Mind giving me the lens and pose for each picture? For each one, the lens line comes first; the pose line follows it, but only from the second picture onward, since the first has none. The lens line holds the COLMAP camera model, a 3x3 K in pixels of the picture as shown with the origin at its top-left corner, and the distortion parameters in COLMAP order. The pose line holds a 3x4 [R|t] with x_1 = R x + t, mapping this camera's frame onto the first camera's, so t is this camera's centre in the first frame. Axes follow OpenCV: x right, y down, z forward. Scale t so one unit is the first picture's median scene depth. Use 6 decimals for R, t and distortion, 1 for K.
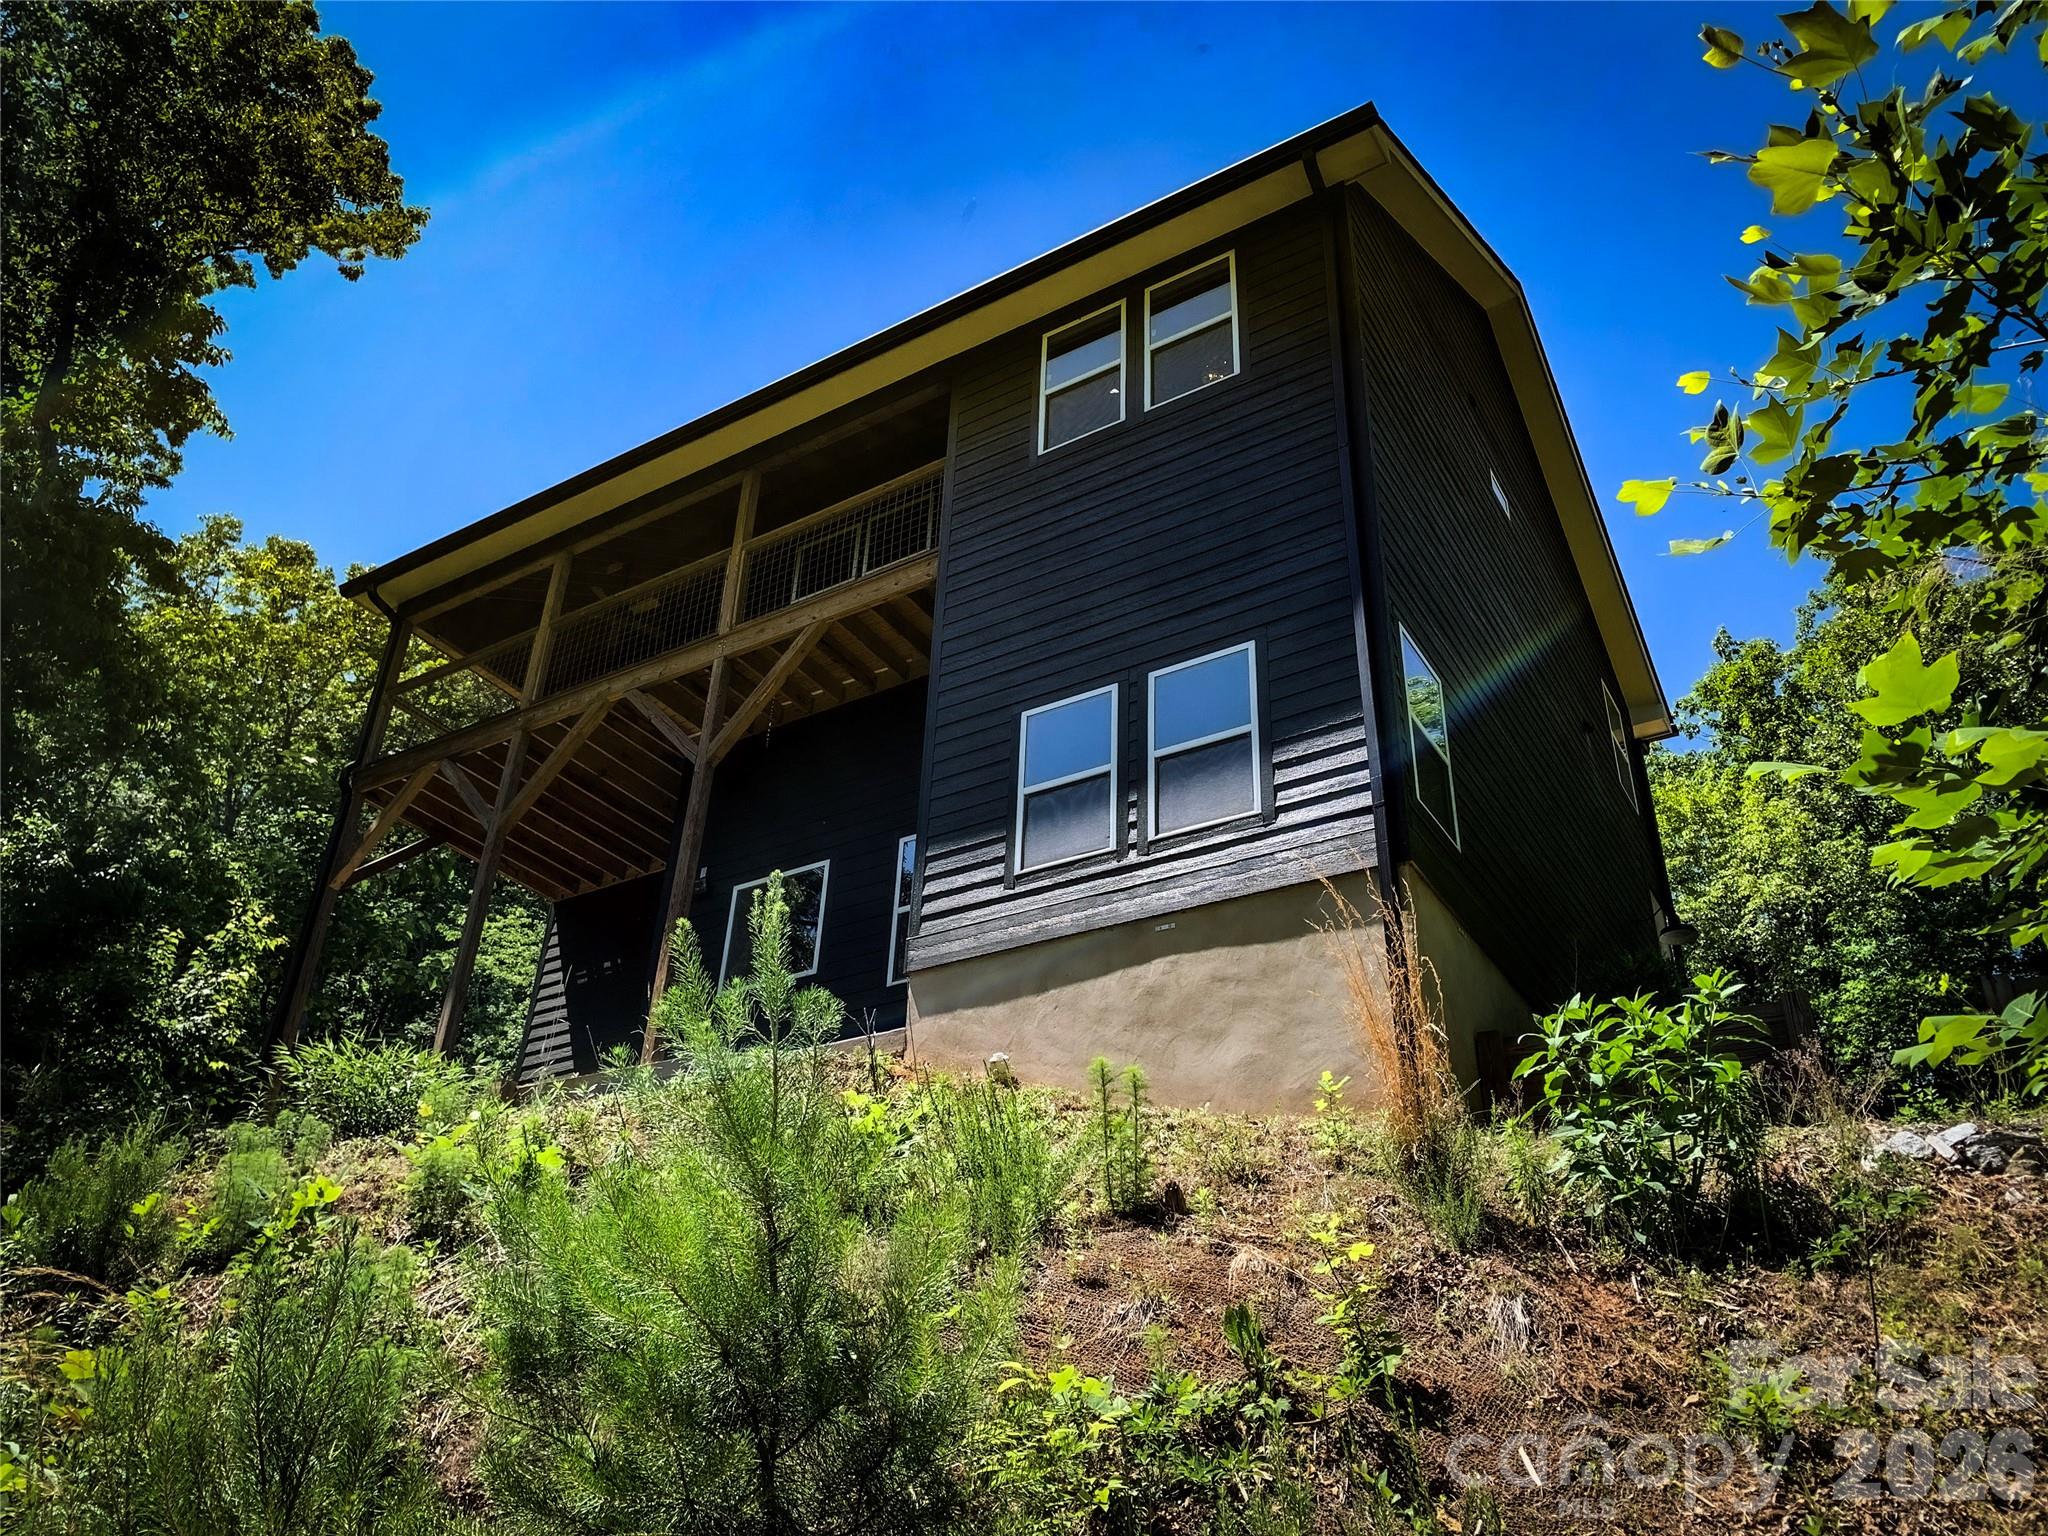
lens RADIAL K [[1576.0, 0, 1029.3], [0, 1576.0, 768.6], [0, 0, 1]] dist [0.022709, -0.029788]
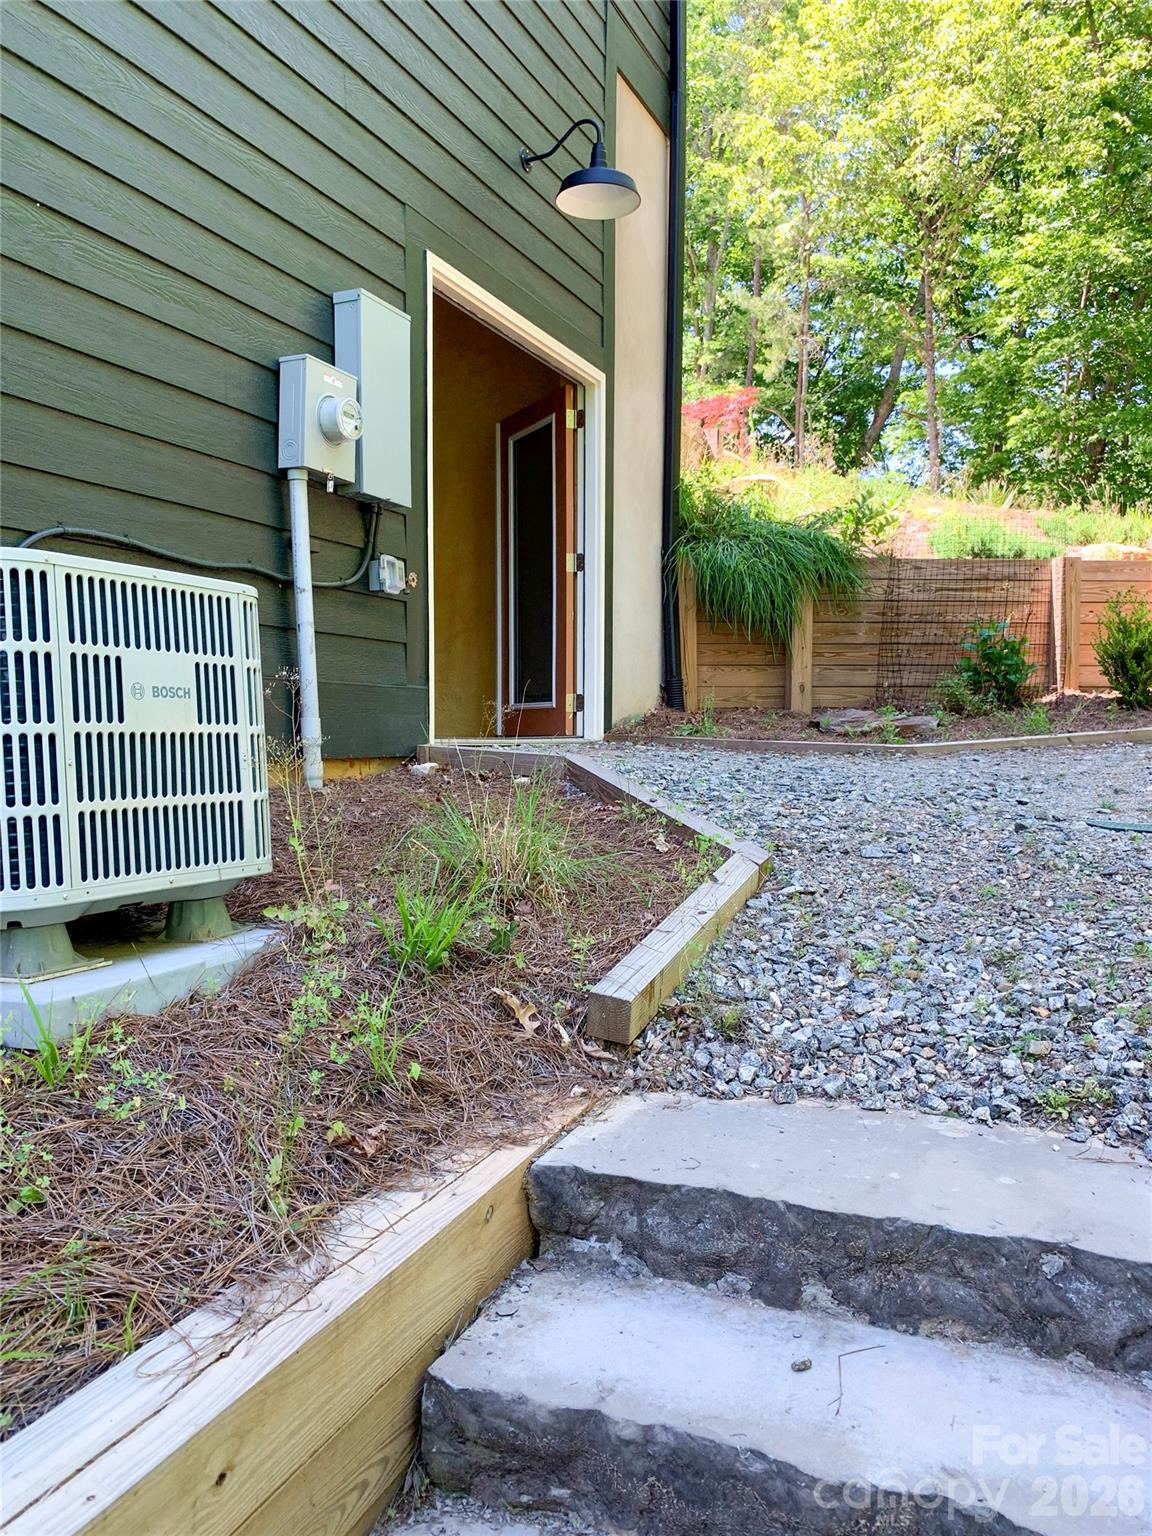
lens RADIAL K [[1182.0, 0, 574.2], [0, 1182.0, 764.2], [0, 0, 1]] dist [0.022709, -0.029788]
pose [[0.991921, -0.044569, 0.118768, 0.193230], [-0.027129, 0.840056, 0.541821, 0.034525], [-0.123921, -0.540666, 0.832060, 0.353816]]
